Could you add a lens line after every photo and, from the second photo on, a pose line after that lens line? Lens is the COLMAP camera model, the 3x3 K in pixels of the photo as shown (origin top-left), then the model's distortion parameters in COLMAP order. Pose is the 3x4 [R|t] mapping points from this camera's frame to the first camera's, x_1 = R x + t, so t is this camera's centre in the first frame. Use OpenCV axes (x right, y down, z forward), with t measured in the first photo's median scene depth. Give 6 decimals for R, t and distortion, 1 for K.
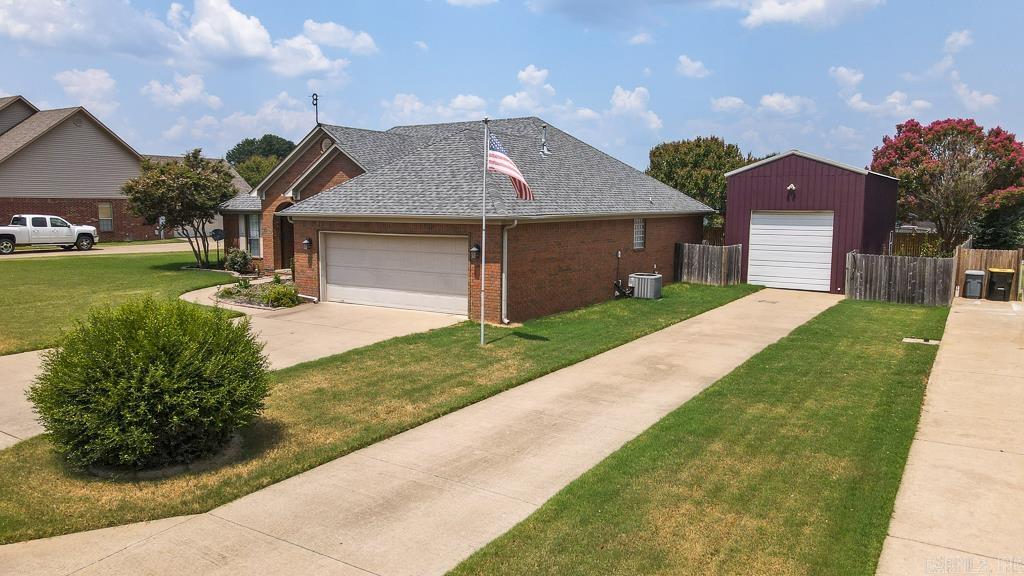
lens RADIAL K [[749.5, 0, 505.9], [0, 749.5, 284.1], [0, 0, 1]] dist [0.008820, 0.014563]
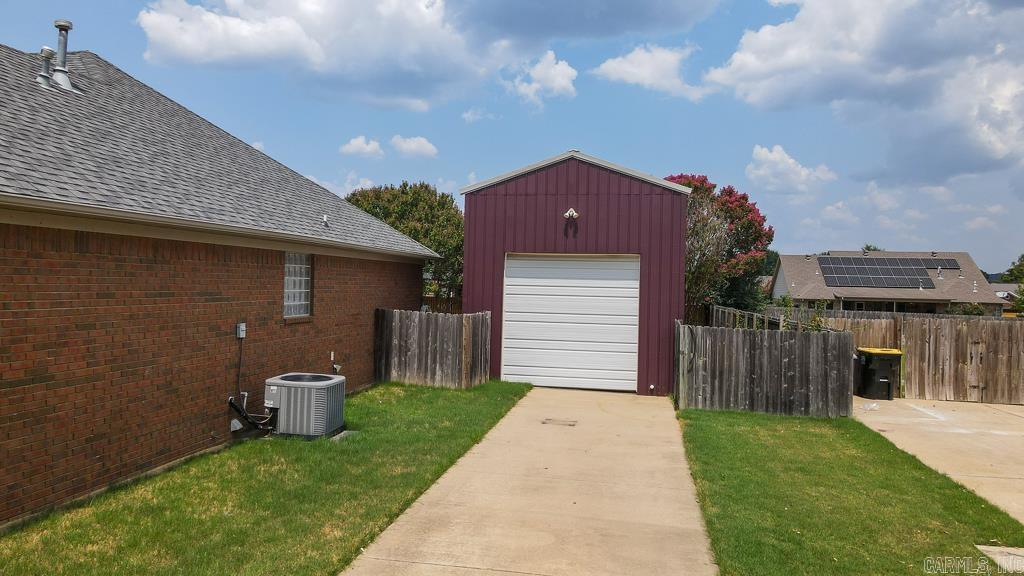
lens RADIAL K [[749.5, 0, 503.9], [0, 749.5, 289.6], [0, 0, 1]] dist [0.008820, 0.014563]
pose [[0.925602, 0.011765, 0.378315, 0.113148], [0.024590, 0.995536, -0.091120, -0.018327], [-0.377698, 0.093644, 0.921181, 0.494339]]
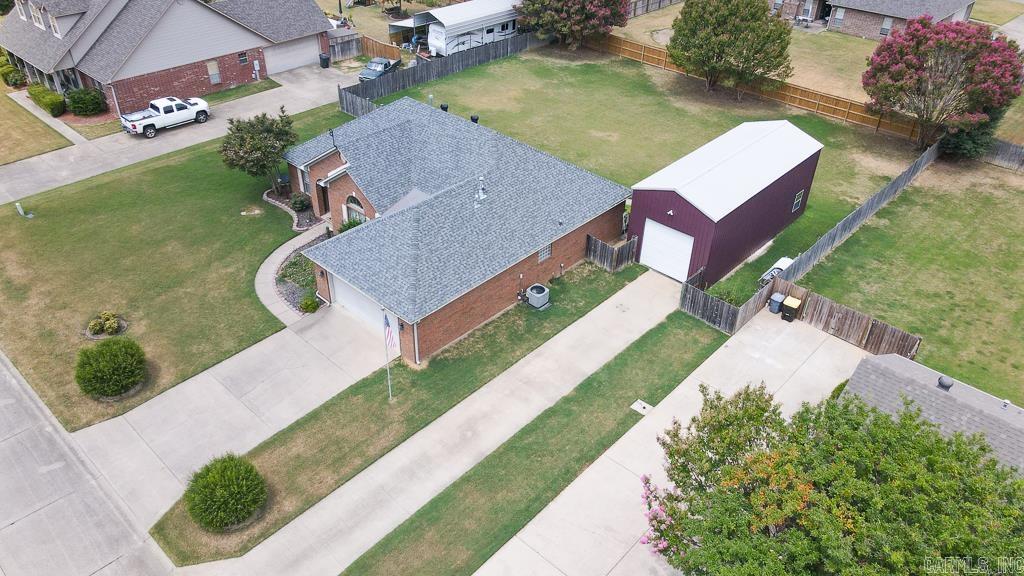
lens RADIAL K [[749.5, 0, 506.9], [0, 749.5, 287.9], [0, 0, 1]] dist [0.008820, 0.014563]
pose [[0.982431, 0.112392, -0.148985, 0.311554], [-0.026677, 0.874693, 0.483942, -0.670666], [0.184707, -0.471466, 0.862324, -0.296808]]
